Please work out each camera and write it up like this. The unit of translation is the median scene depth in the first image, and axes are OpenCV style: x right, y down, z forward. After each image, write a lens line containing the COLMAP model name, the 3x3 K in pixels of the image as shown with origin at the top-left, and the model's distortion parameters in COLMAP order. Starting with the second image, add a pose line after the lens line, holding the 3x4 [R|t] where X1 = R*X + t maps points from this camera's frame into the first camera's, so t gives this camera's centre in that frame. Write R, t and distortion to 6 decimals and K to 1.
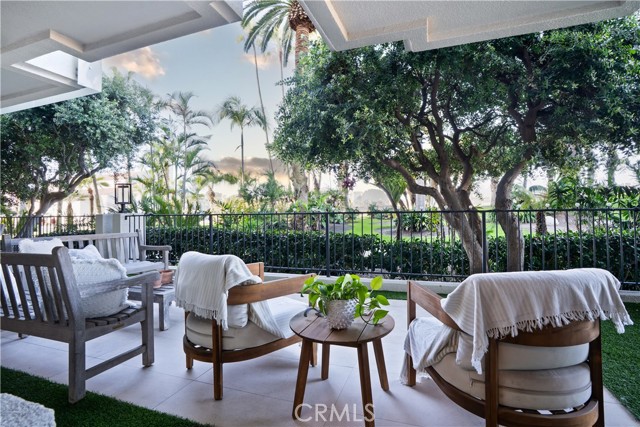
lens RADIAL K [[304.4, 0, 320.0], [0, 304.4, 213.5], [0, 0, 1]] dist [-0.000276, -0.000079]
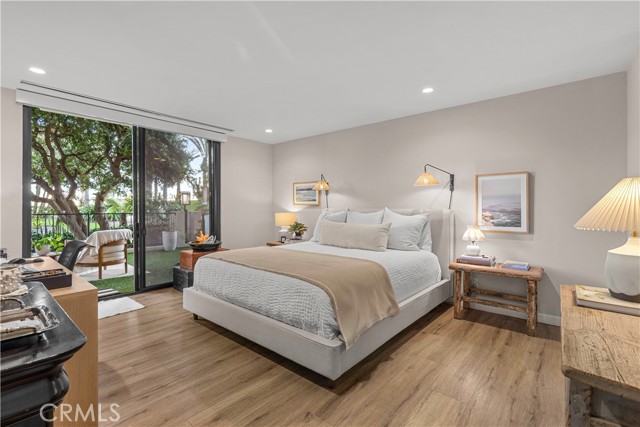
lens RADIAL K [[285.3, 0, 320.0], [0, 285.3, 213.5], [0, 0, 1]] dist [0.001073, 0.000167]
pose [[0.357275, 0.005448, 0.933983, -1.916571], [-0.000671, 0.999984, -0.005576, -0.012948], [-0.933999, 0.001366, 0.357273, -3.047526]]
